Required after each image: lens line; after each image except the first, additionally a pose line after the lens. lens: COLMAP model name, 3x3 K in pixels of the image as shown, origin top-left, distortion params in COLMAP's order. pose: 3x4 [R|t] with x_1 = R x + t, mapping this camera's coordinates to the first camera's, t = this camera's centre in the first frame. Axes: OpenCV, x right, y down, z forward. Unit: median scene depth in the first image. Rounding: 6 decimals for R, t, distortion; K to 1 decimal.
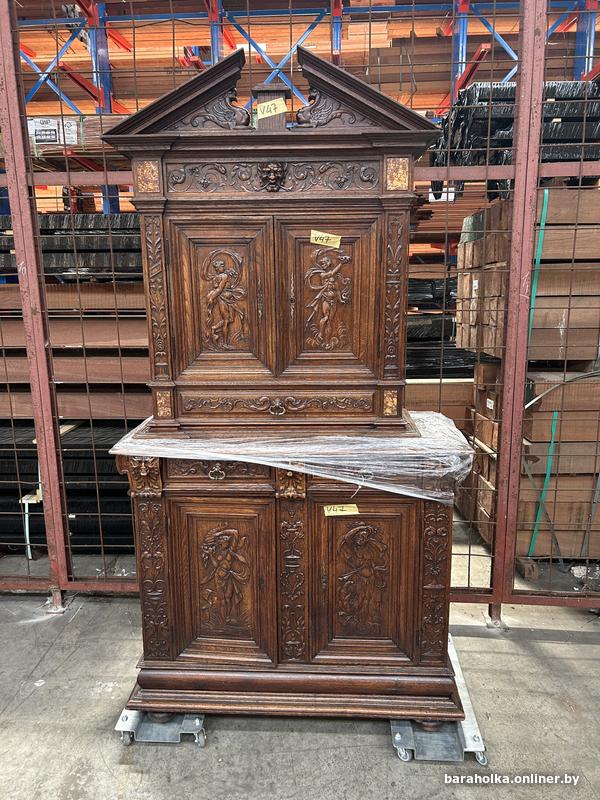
lens RADIAL K [[605.7, 0, 299.1], [0, 605.7, 397.5], [0, 0, 1]] dist [0.041598, -0.046470]
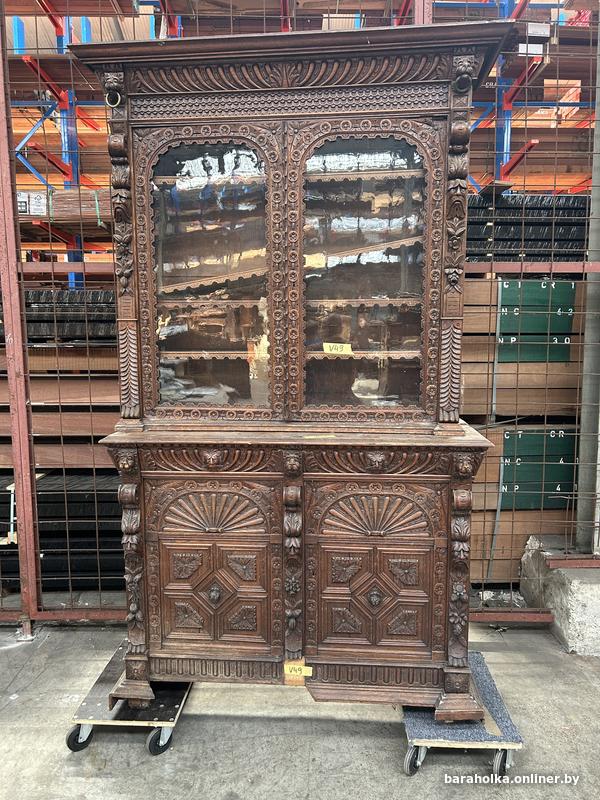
lens RADIAL K [[605.7, 0, 299.0], [0, 605.7, 396.6], [0, 0, 1]] dist [0.041598, -0.046470]
pose [[0.997745, 0.000546, 0.067122, 0.028330], [0.005454, 0.996001, -0.089179, 0.009042], [-0.066902, 0.089344, 0.993751, -0.196673]]
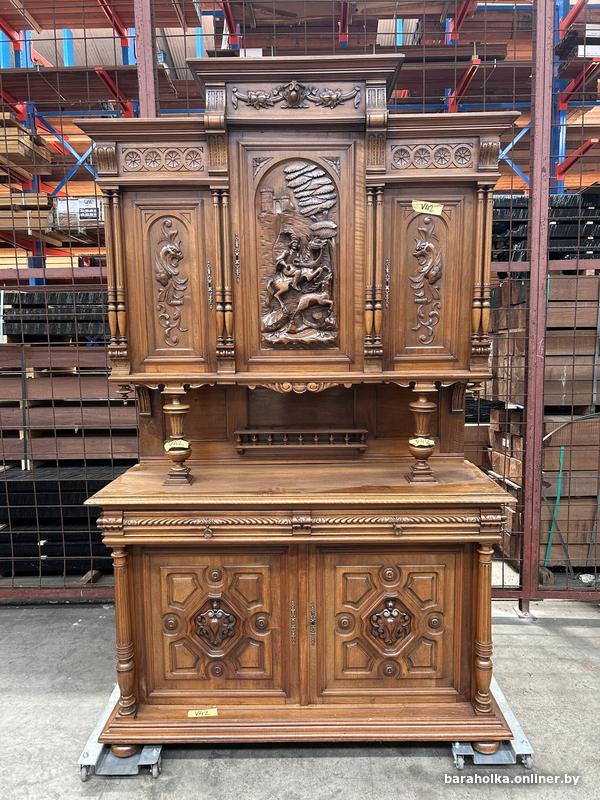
lens RADIAL K [[605.7, 0, 304.8], [0, 605.7, 399.4], [0, 0, 1]] dist [0.041598, -0.046470]
pose [[0.999182, -0.006522, 0.039921, -0.175622], [0.009987, 0.996138, -0.087232, 0.033993], [-0.039198, 0.087560, 0.995388, -0.263870]]
